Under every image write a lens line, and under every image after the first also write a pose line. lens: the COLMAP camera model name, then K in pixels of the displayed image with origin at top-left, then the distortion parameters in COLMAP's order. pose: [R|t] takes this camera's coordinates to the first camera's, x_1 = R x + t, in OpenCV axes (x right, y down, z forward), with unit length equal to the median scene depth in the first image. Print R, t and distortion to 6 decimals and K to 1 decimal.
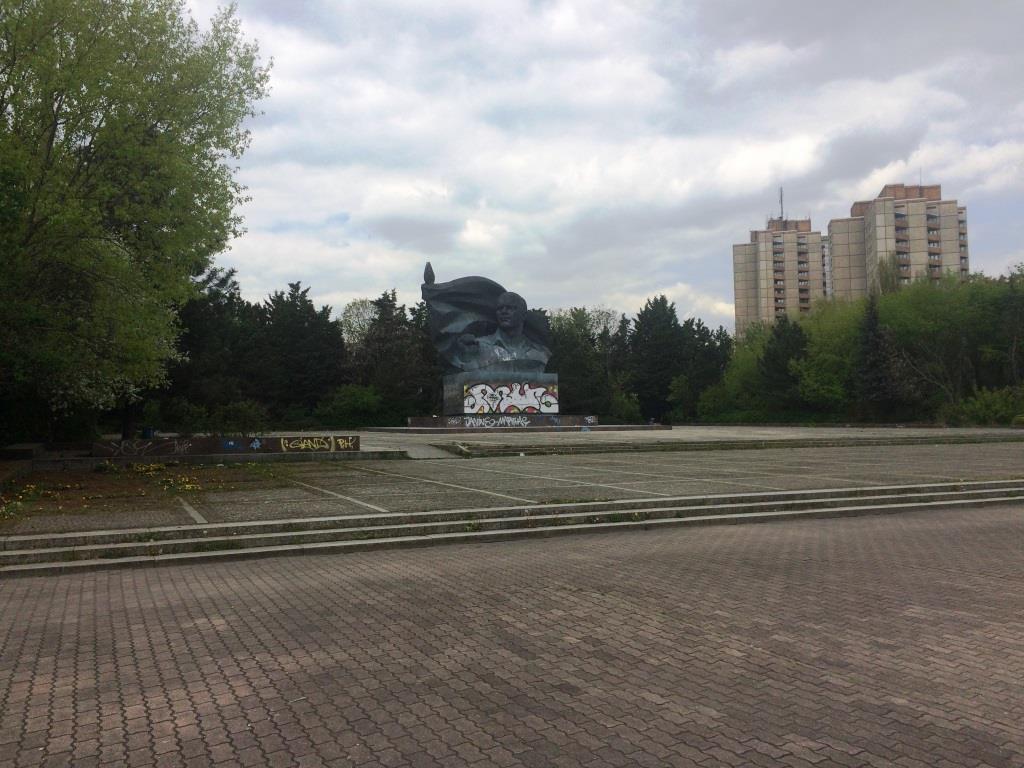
lens RADIAL K [[859.7, 0, 512.0], [0, 859.7, 384.0], [0, 0, 1]] dist [0.003137, 0.000339]
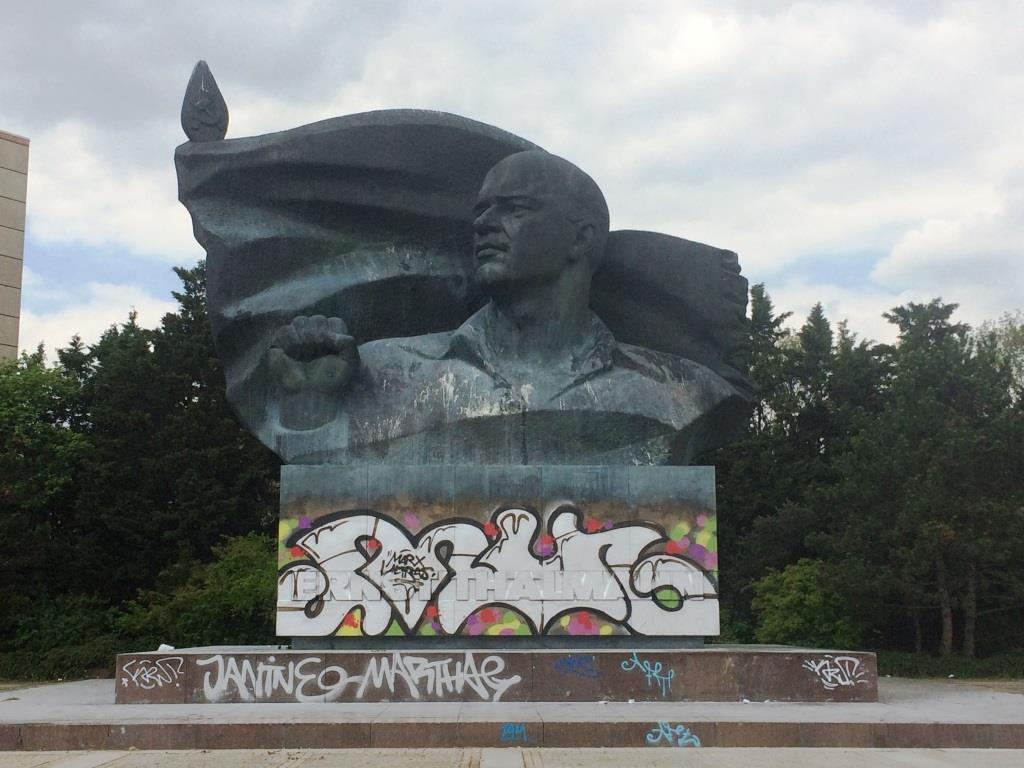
lens RADIAL K [[1492.1, 0, 512.0], [0, 1492.1, 384.0], [0, 0, 1]] dist [-0.011589, 0.001477]
pose [[0.910031, -0.056965, -0.410607, 0.174697], [0.010512, 0.993366, -0.114516, 0.011937], [0.414406, 0.099897, 0.904593, 0.621078]]
